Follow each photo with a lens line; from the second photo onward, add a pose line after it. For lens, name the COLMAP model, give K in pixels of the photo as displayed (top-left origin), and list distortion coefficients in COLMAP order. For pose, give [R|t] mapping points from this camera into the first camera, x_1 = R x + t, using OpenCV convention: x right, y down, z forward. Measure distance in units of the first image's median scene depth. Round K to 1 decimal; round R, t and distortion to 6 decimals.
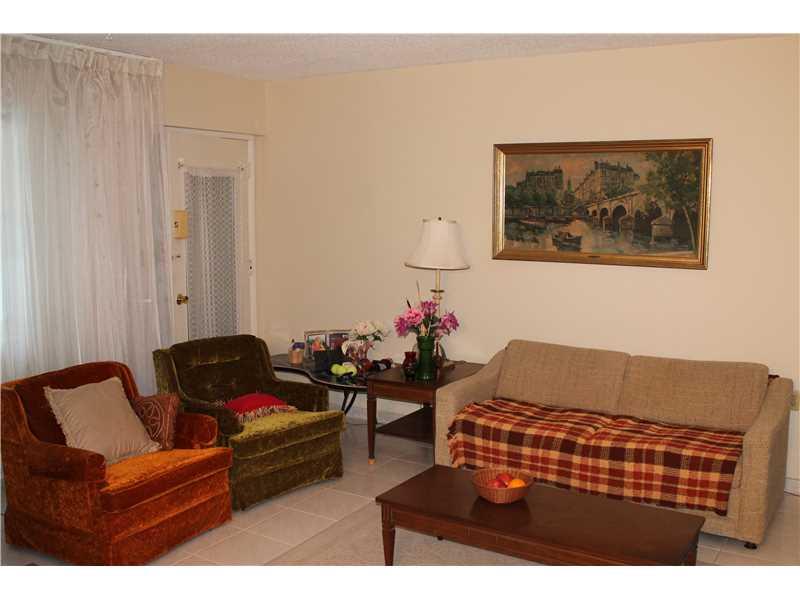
lens RADIAL K [[809.7, 0, 399.0], [0, 809.7, 301.5], [0, 0, 1]] dist [-0.077958, 0.000000]
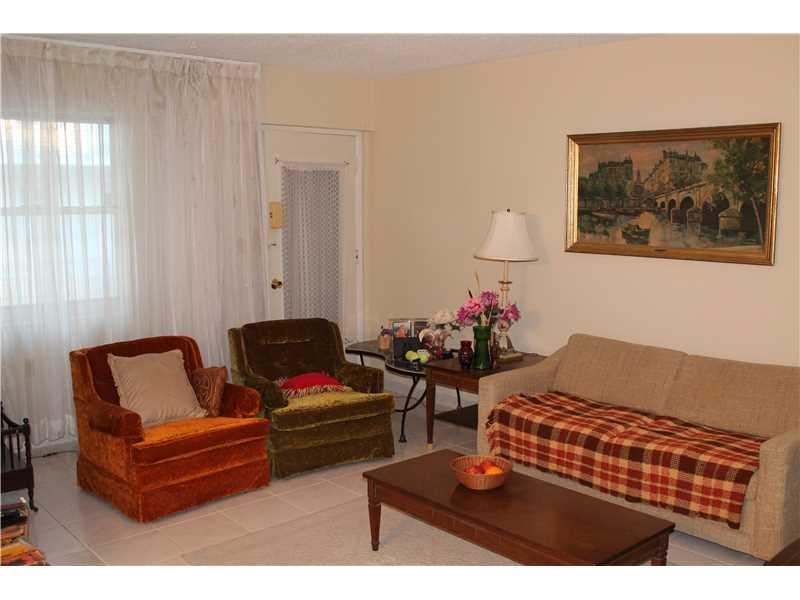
lens RADIAL K [[809.7, 0, 398.3], [0, 809.7, 300.5], [0, 0, 1]] dist [-0.077958, 0.000000]
pose [[0.960956, 0.031772, -0.274871, 0.220593], [-0.030586, 0.999495, 0.008604, 0.005608], [0.275006, 0.000139, 0.961443, -0.000552]]
